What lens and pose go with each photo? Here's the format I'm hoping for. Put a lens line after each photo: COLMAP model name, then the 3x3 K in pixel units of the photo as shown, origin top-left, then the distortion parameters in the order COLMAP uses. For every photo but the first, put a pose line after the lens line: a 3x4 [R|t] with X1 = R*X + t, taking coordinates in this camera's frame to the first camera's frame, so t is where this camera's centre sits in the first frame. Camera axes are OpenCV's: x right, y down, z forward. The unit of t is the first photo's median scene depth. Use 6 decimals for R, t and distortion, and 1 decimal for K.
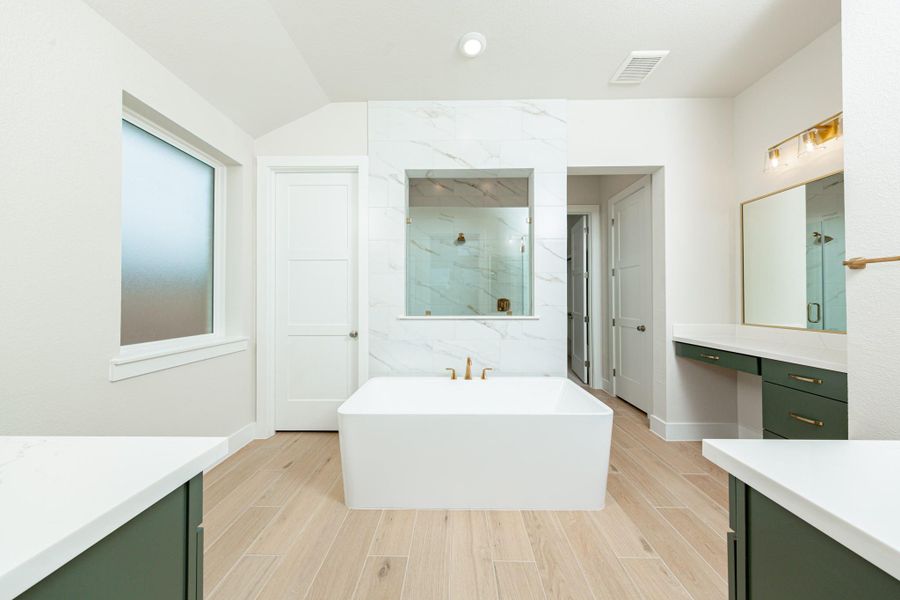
lens RADIAL K [[282.2, 0, 450.0], [0, 282.2, 300.0], [0, 0, 1]] dist [0.000460, 0.000023]
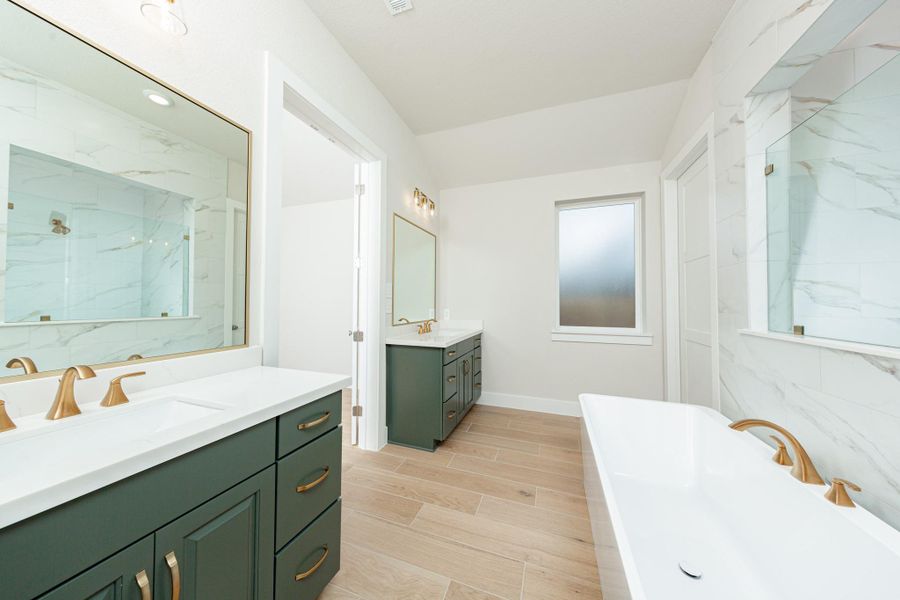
lens RADIAL K [[282.2, 0, 450.0], [0, 282.2, 300.0], [0, 0, 1]] dist [0.000460, 0.000023]
pose [[-0.329284, -0.006540, -0.944208, 1.023753], [0.004720, 0.999952, -0.008573, -0.010294], [0.944219, -0.007280, -0.329237, 0.919810]]
